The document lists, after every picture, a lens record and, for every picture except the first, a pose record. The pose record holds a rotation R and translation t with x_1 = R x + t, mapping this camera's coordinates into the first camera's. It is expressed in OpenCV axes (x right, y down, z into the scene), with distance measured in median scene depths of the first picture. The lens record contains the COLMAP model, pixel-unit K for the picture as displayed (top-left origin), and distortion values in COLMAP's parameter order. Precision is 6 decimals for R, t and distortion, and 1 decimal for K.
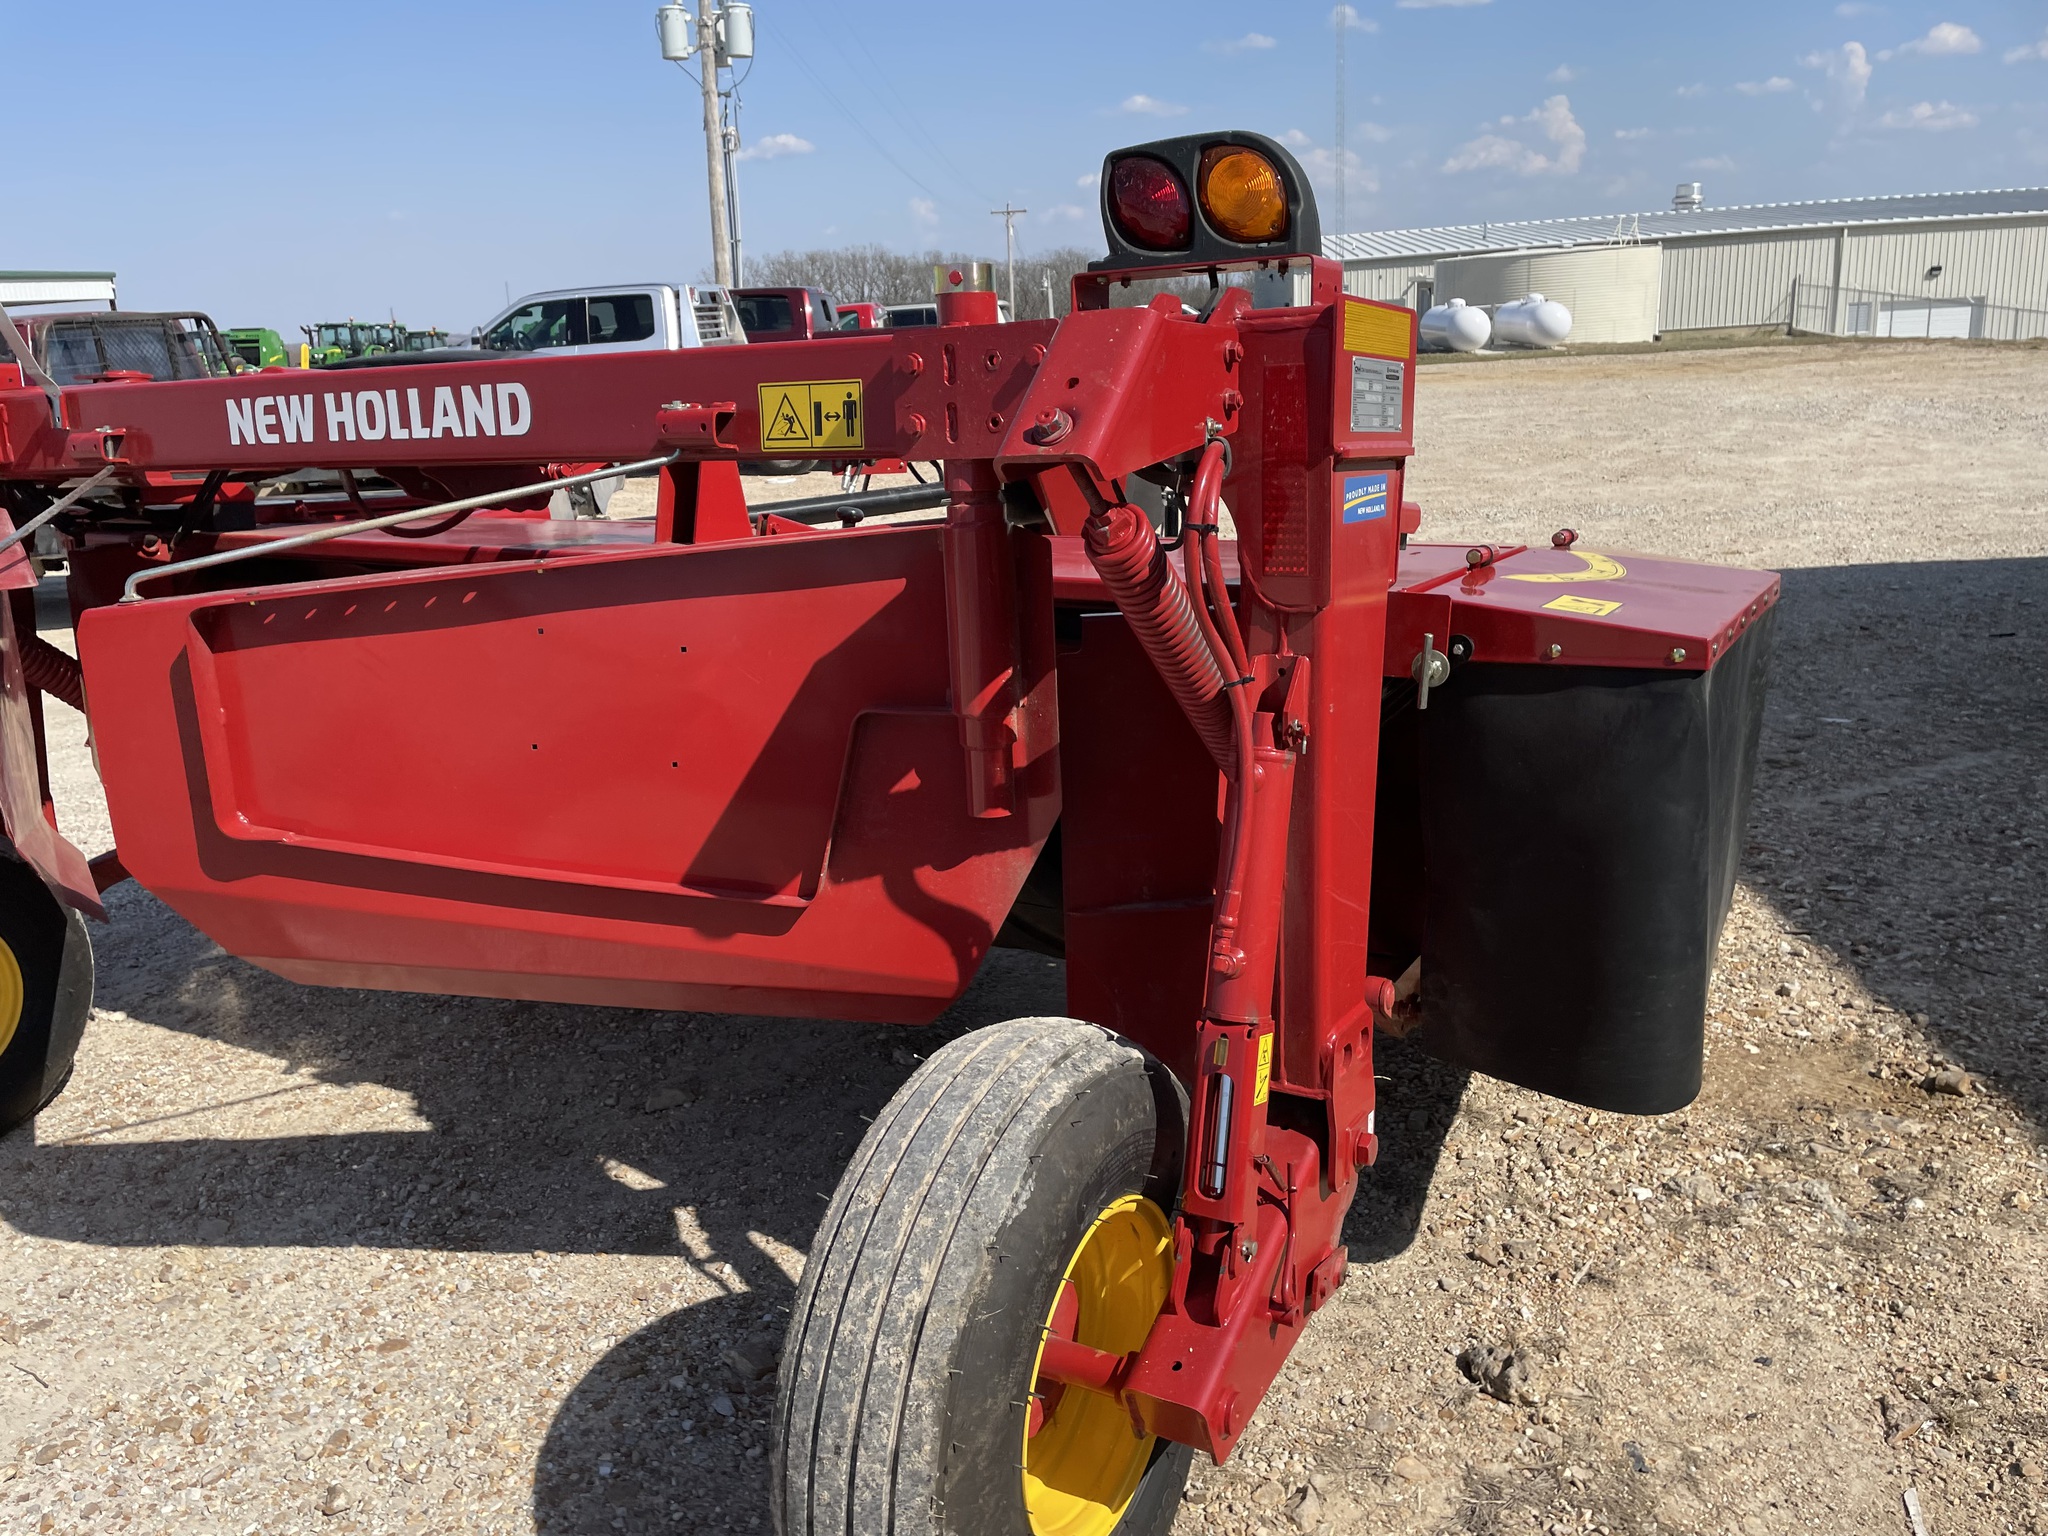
lens RADIAL K [[1553.3, 0, 1005.6], [0, 1553.3, 771.6], [0, 0, 1]] dist [0.093397, -0.125752]
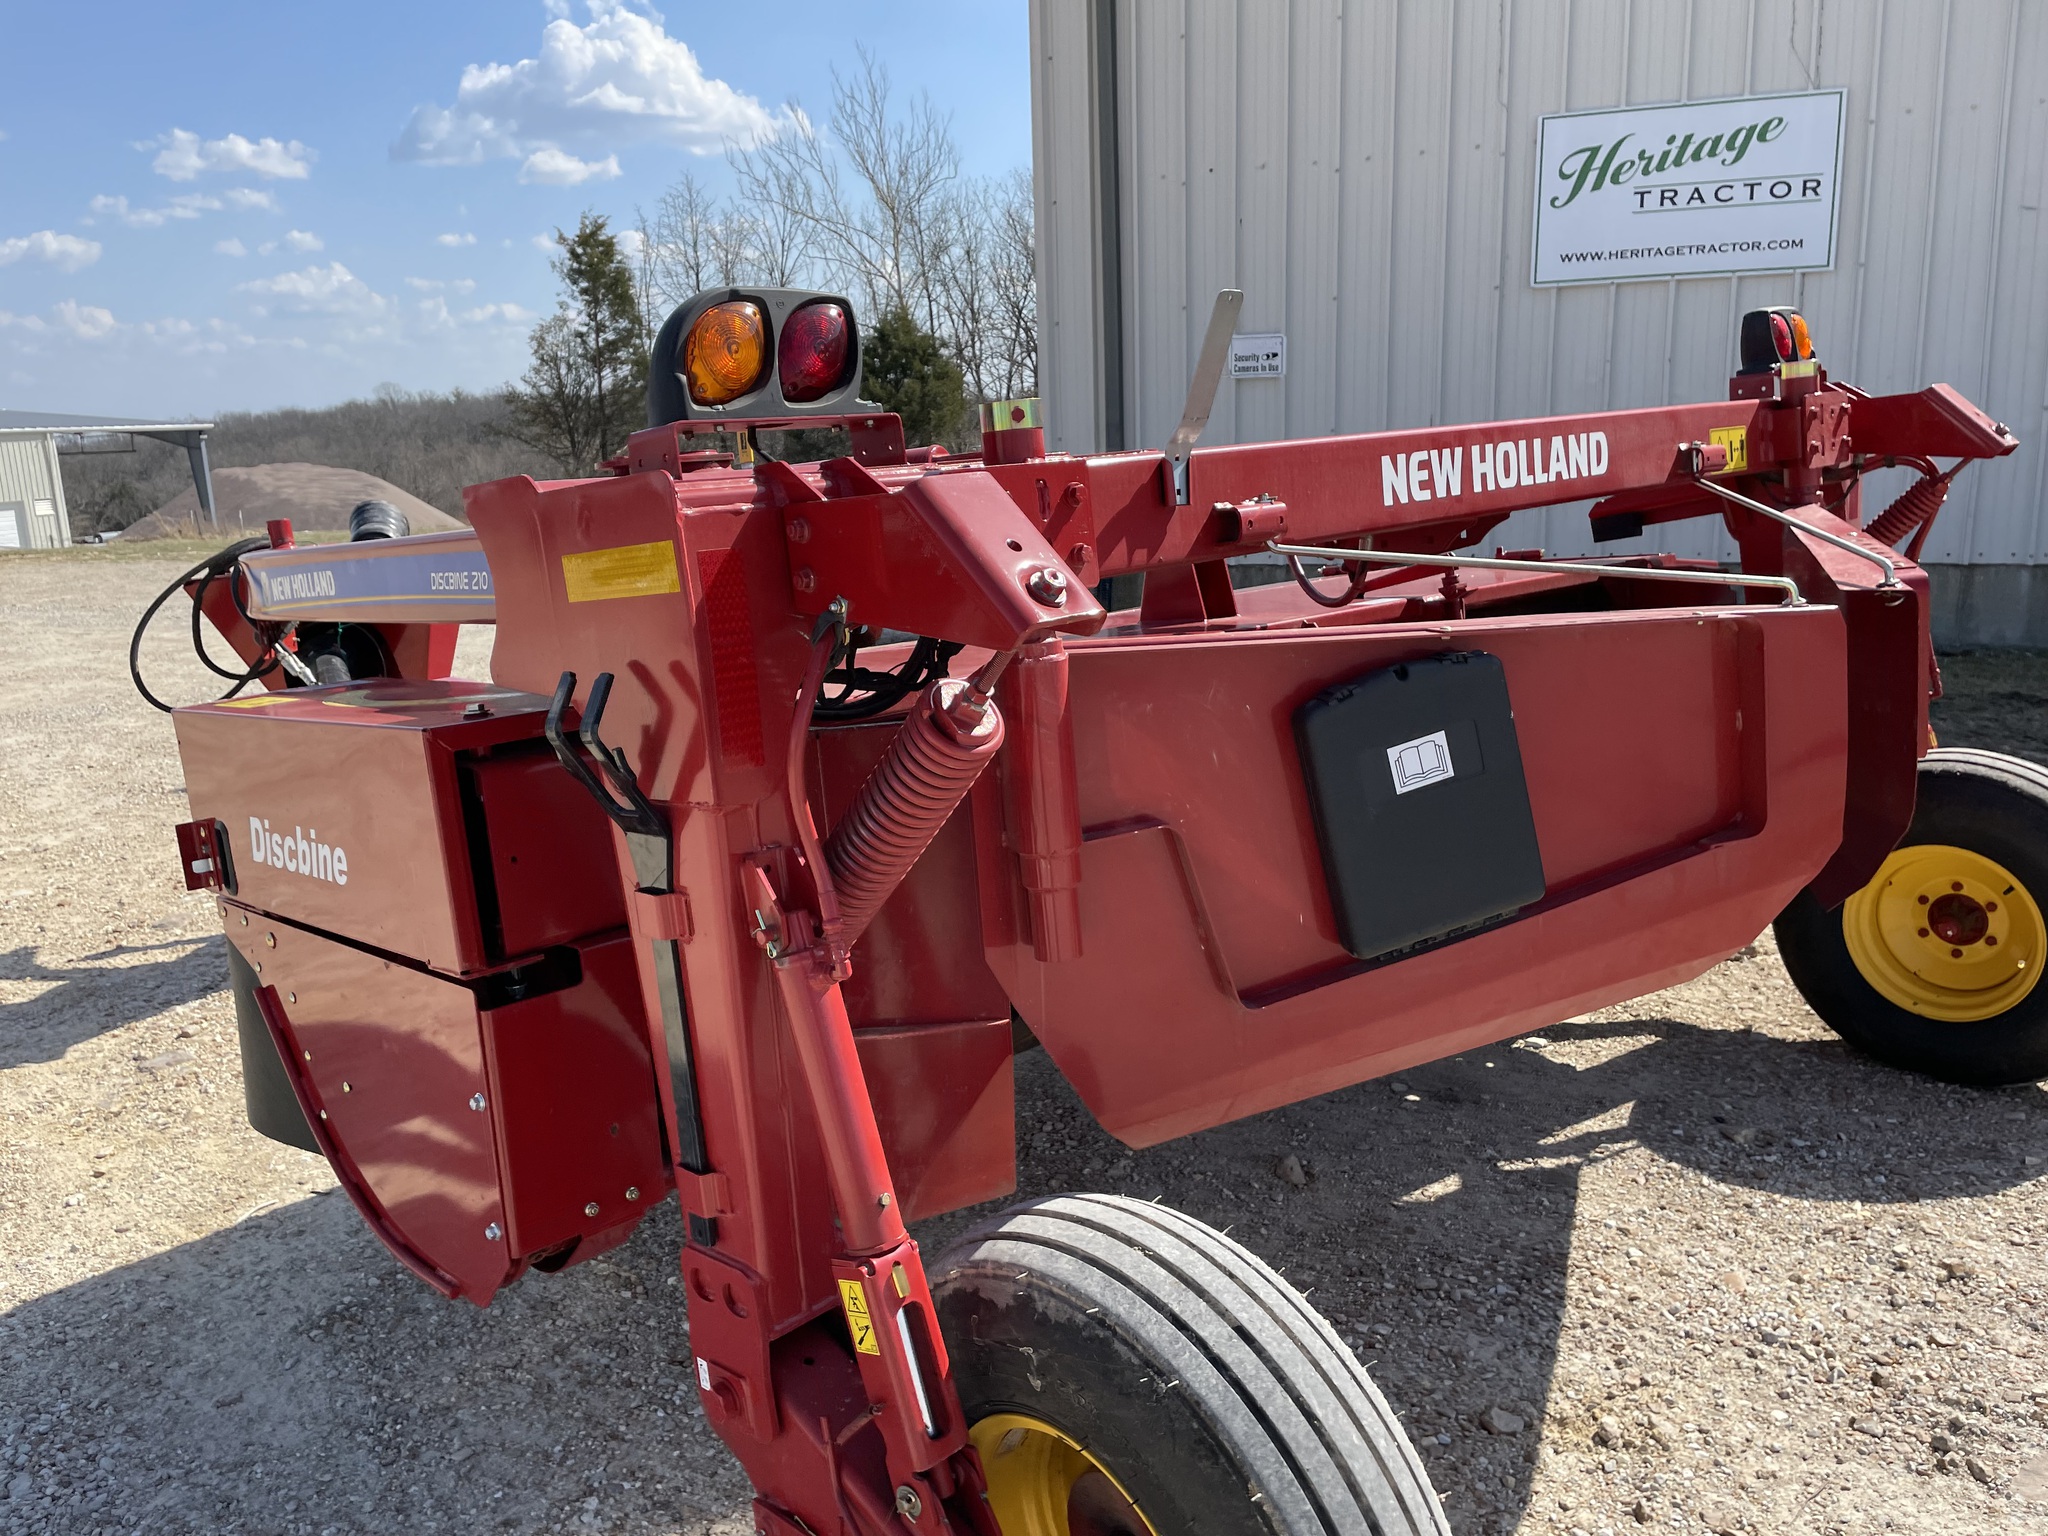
lens RADIAL K [[1553.3, 0, 1007.4], [0, 1553.3, 757.6], [0, 0, 1]] dist [0.093397, -0.125752]
pose [[0.275565, -0.154613, 0.948767, -1.475289], [0.293392, 0.953415, 0.070156, -0.204290], [-0.915415, 0.259028, 0.308090, 0.999822]]
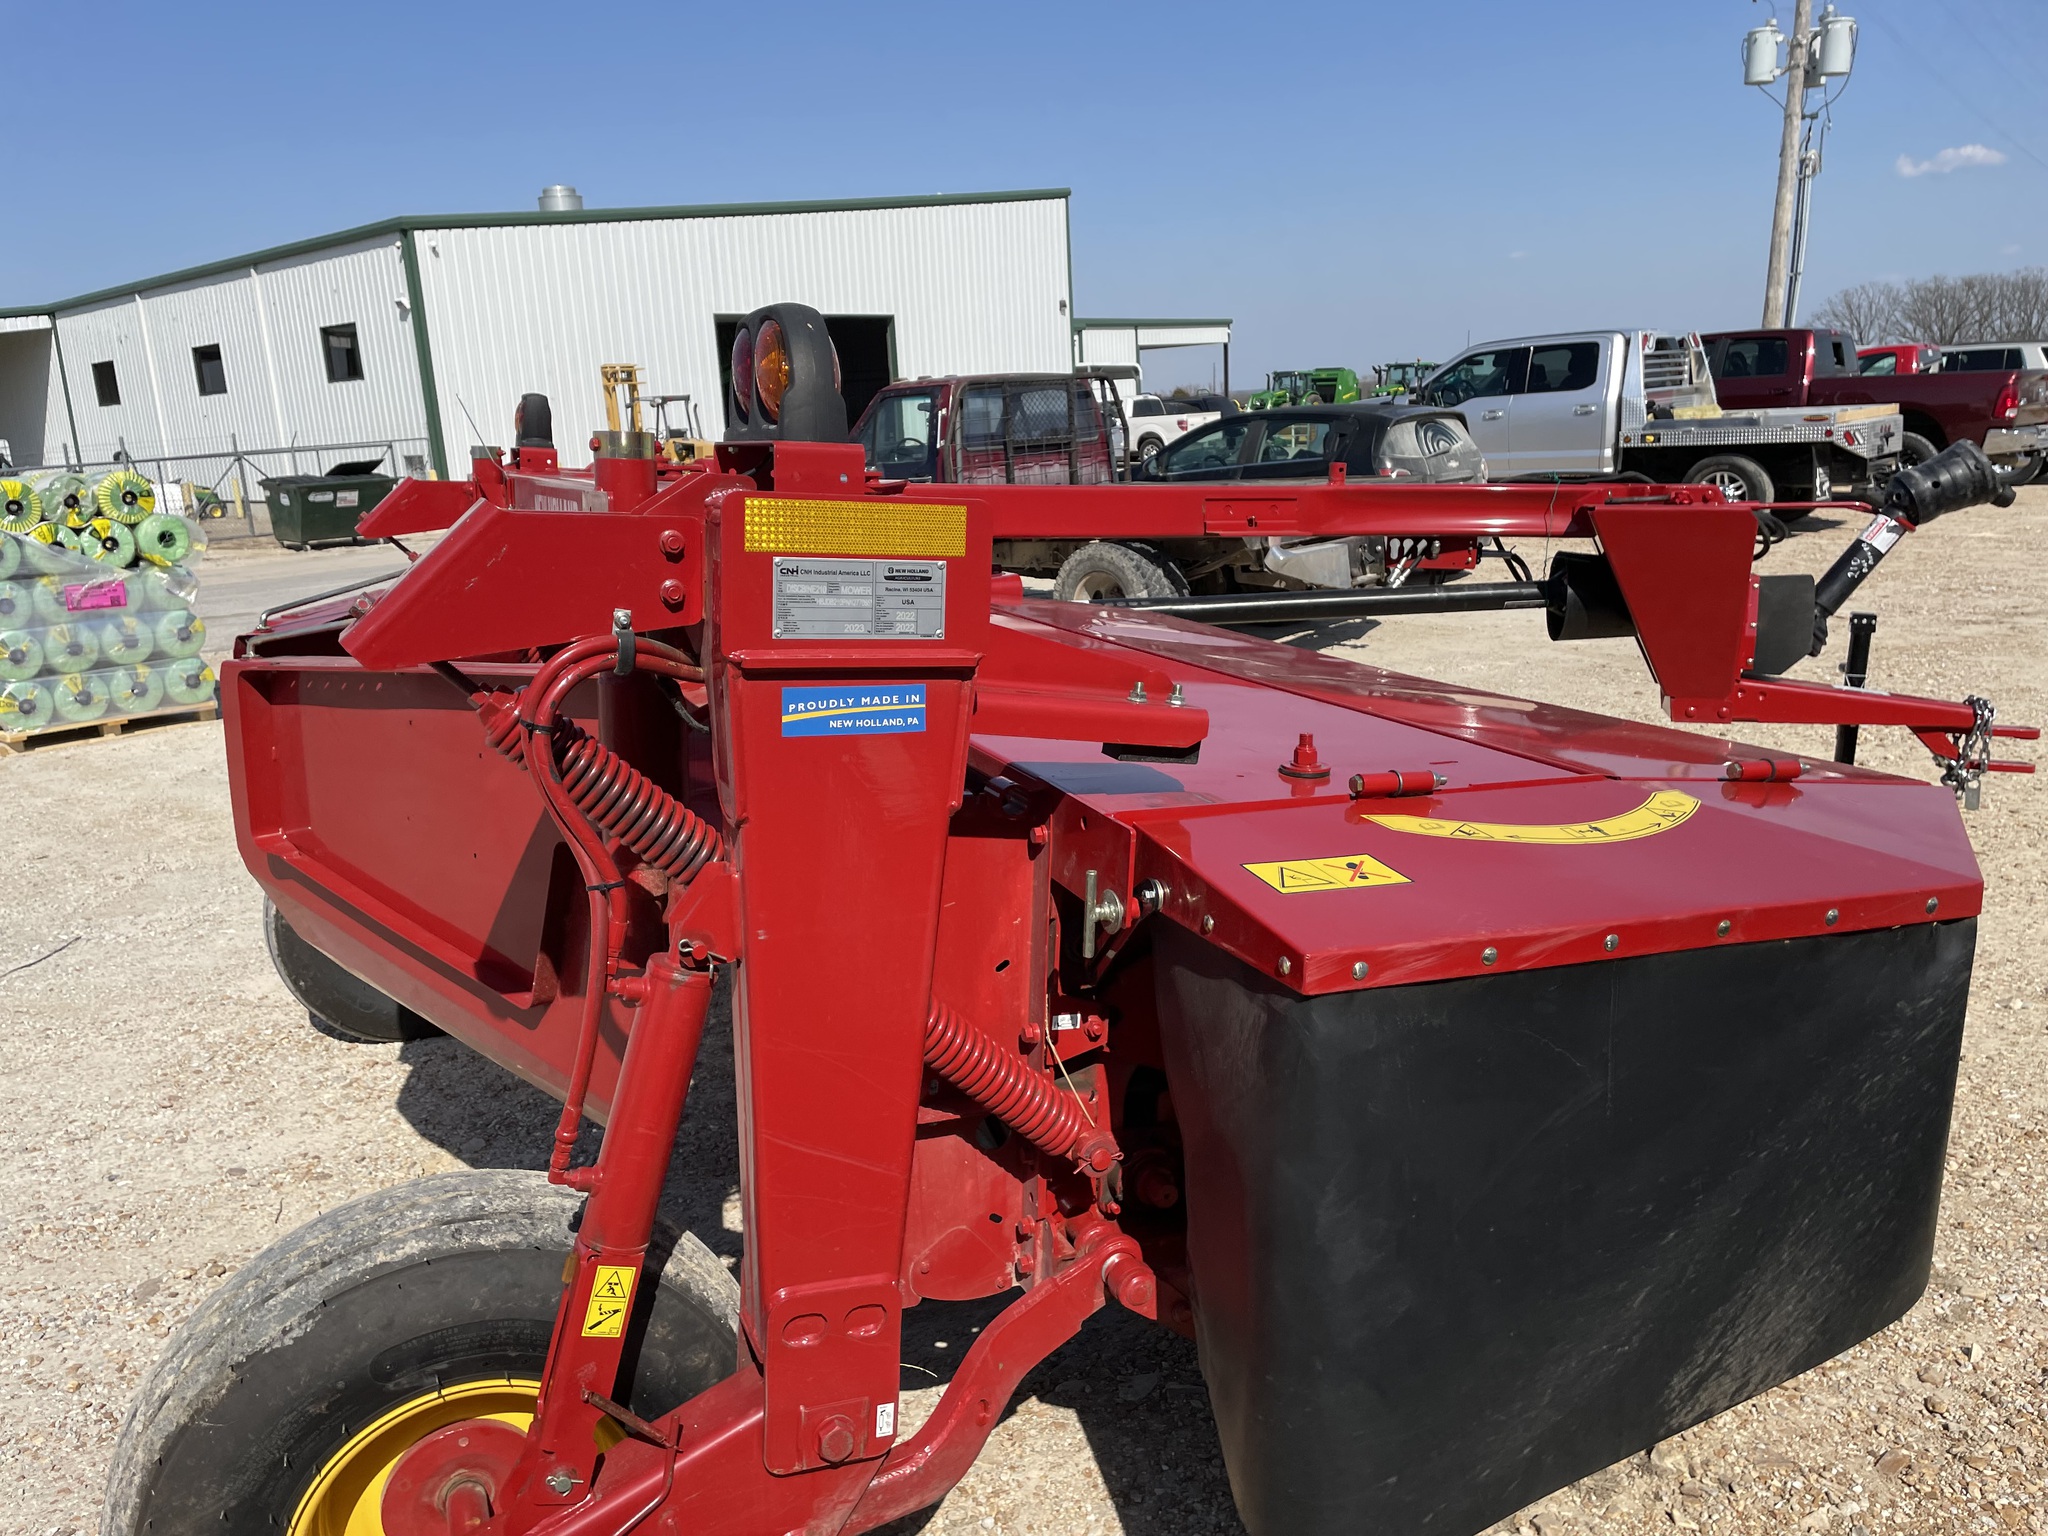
lens RADIAL K [[1553.3, 0, 999.3], [0, 1553.3, 760.7], [0, 0, 1]] dist [0.093397, -0.125752]
pose [[0.792247, 0.154408, -0.590341, 0.579148], [-0.170207, 0.984975, 0.029207, -0.131869], [0.585981, 0.077341, 0.806625, 0.240945]]
